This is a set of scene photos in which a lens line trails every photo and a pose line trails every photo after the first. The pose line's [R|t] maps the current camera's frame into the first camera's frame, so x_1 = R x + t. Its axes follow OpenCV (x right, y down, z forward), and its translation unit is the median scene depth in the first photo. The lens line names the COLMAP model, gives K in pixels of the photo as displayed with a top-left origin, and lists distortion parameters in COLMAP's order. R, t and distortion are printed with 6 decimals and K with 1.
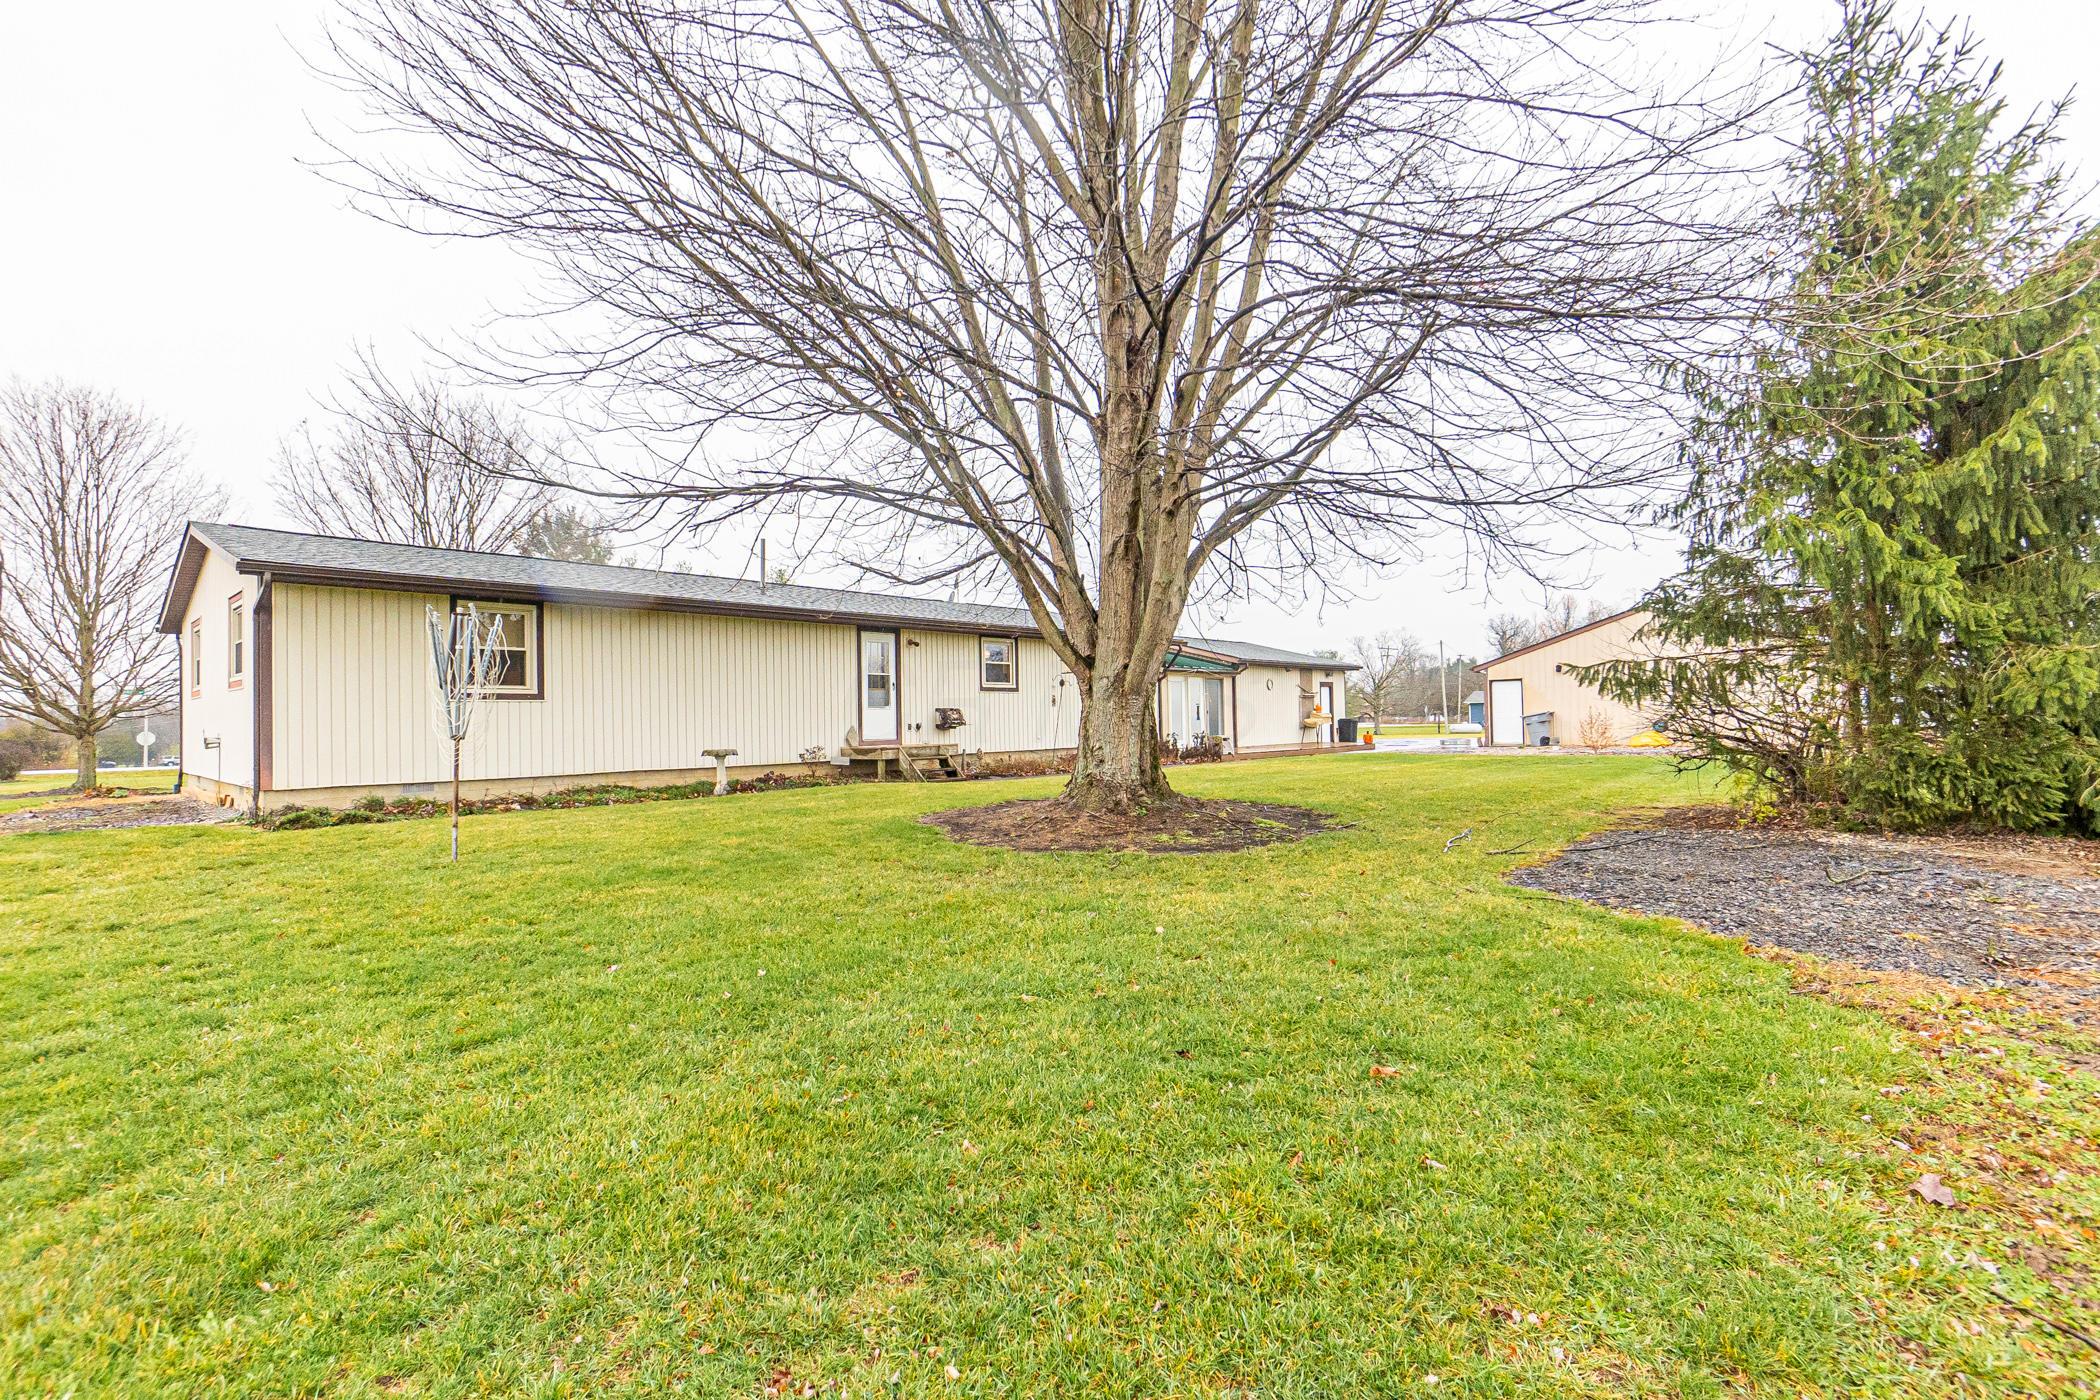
lens RADIAL K [[907.0, 0, 1009.3], [0, 907.0, 707.4], [0, 0, 1]] dist [0.012852, -0.000018]
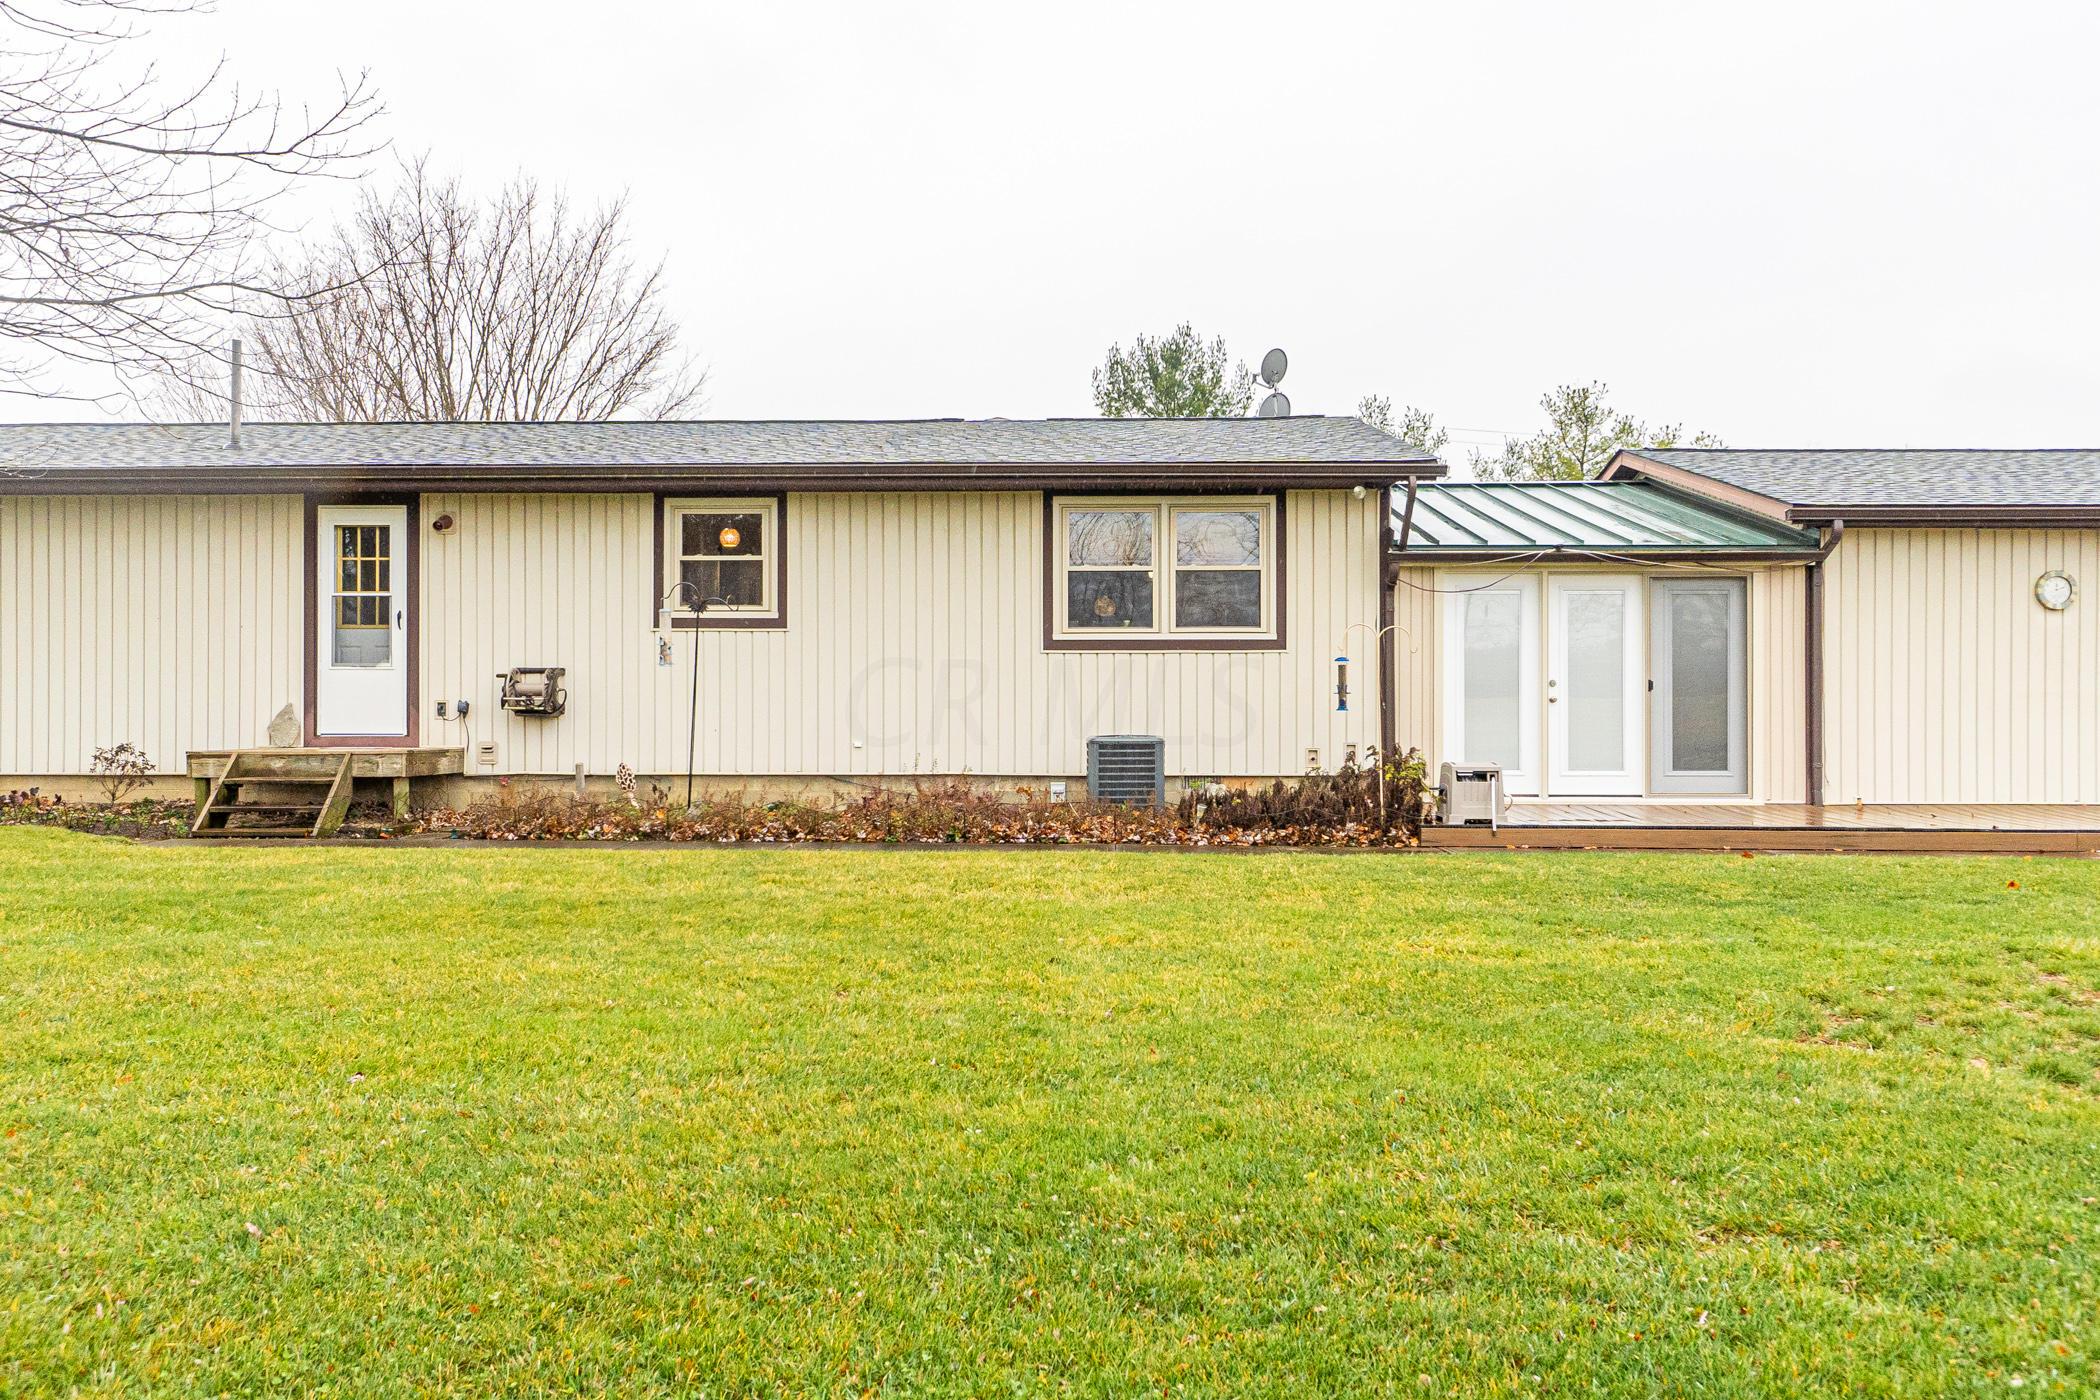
lens RADIAL K [[1609.5, 0, 1060.0], [0, 1609.5, 664.0], [0, 0, 1]] dist [0.001238, -0.002153]
pose [[0.678938, 0.003440, -0.734188, 0.676158], [-0.003315, 0.999993, 0.001620, -0.003053], [0.734188, 0.001335, 0.678945, 0.678315]]
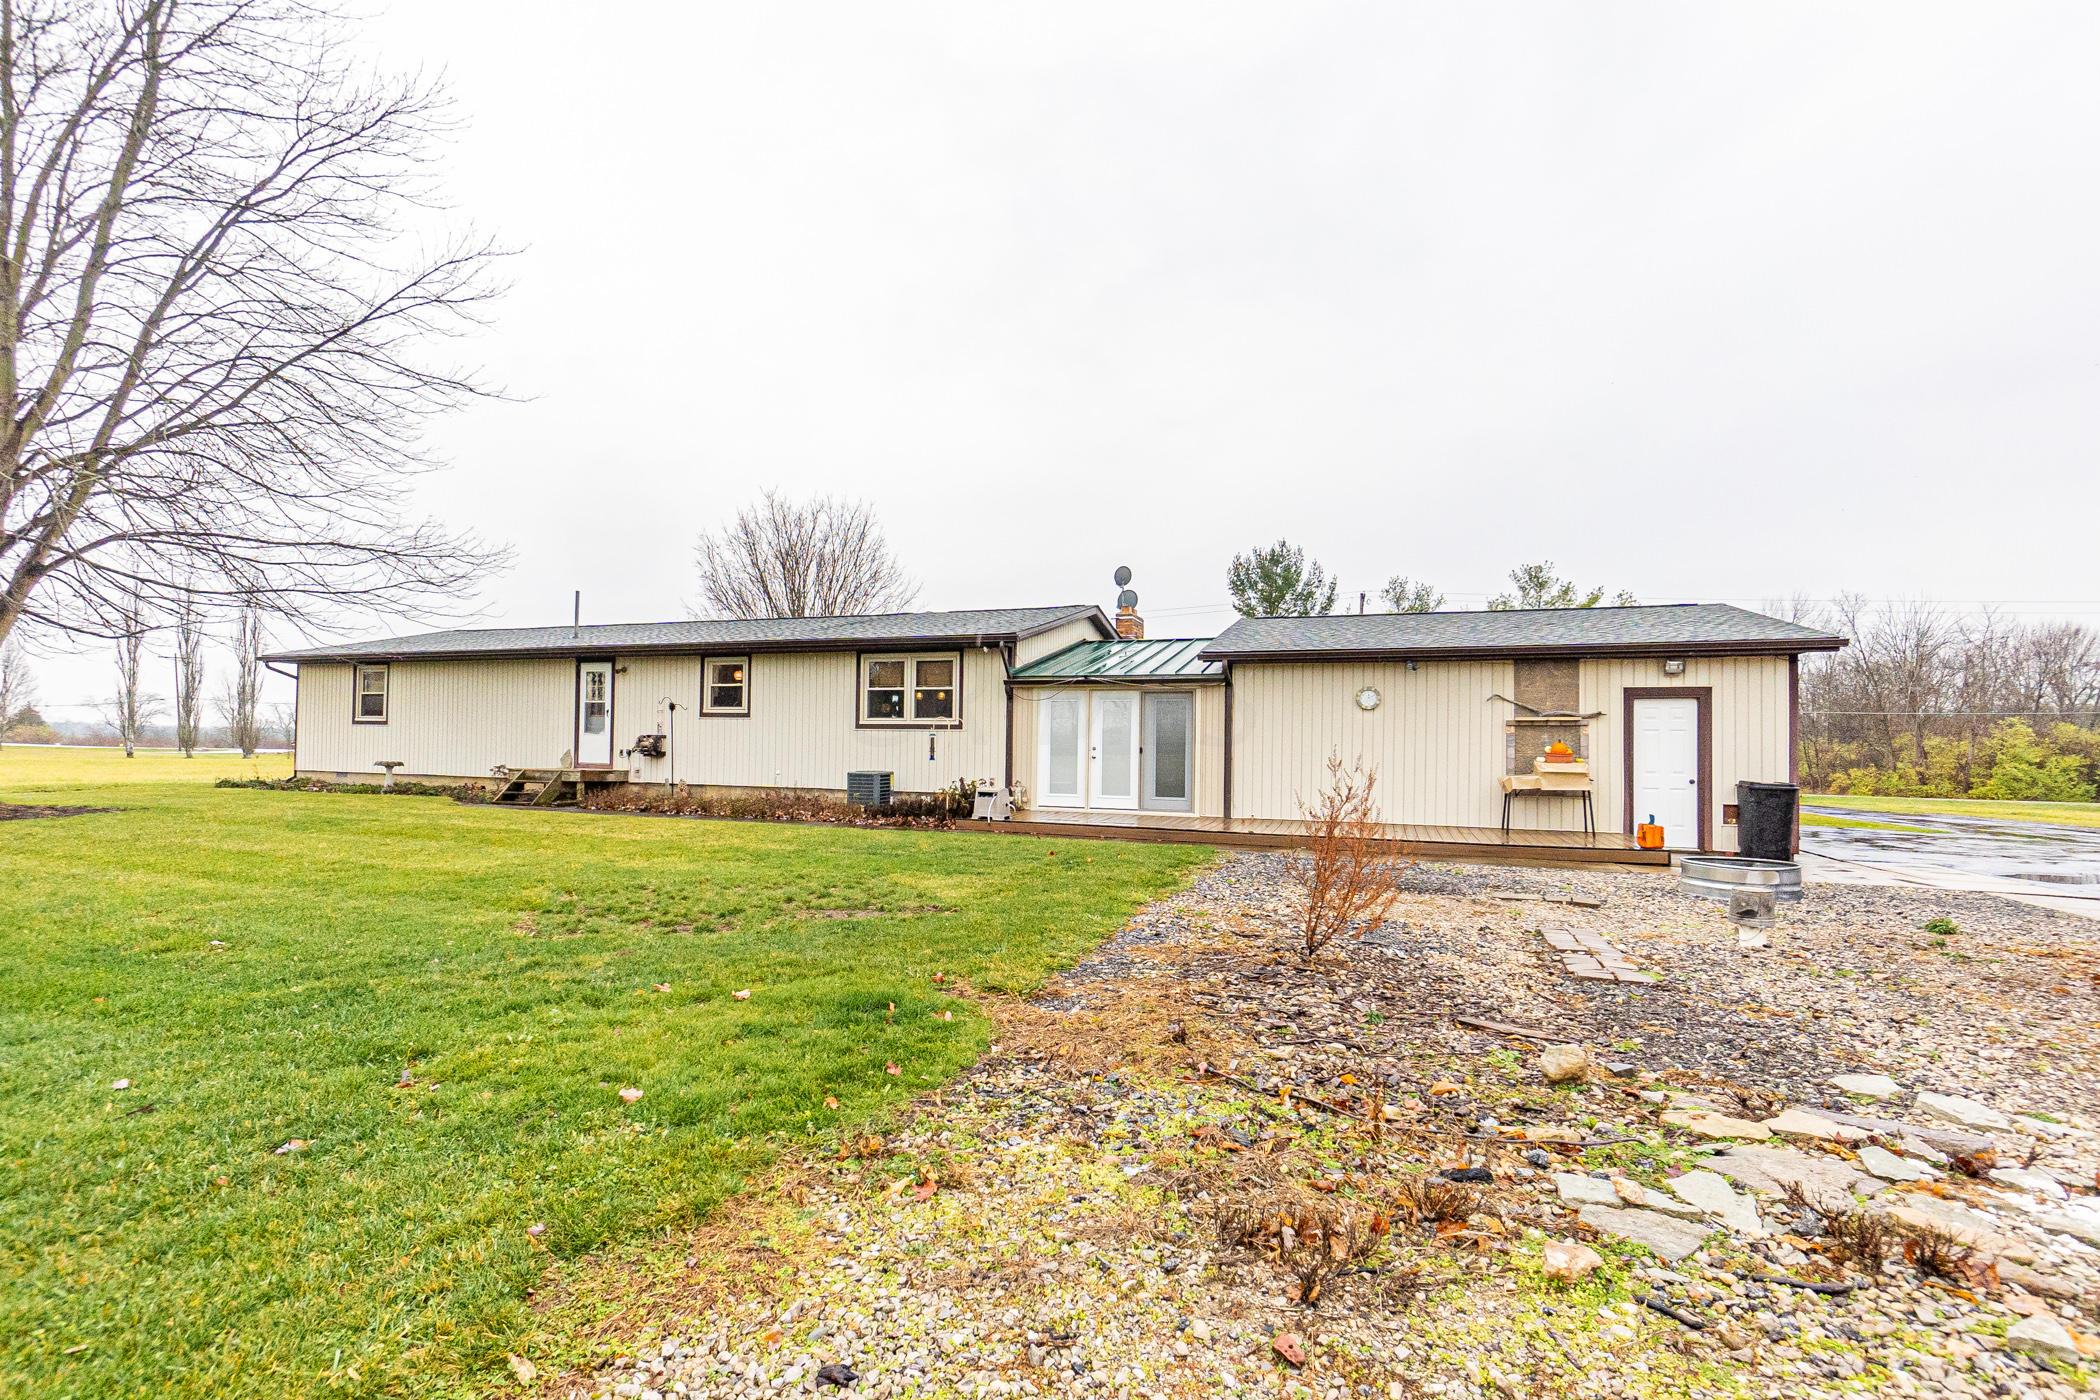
lens RADIAL K [[907.0, 0, 1009.3], [0, 907.0, 707.4], [0, 0, 1]] dist [0.012852, -0.000018]
pose [[0.406267, -0.019024, -0.913556, 0.985372], [-0.013048, 0.999561, -0.026618, -0.007739], [0.913661, 0.022734, 0.405840, 0.974029]]
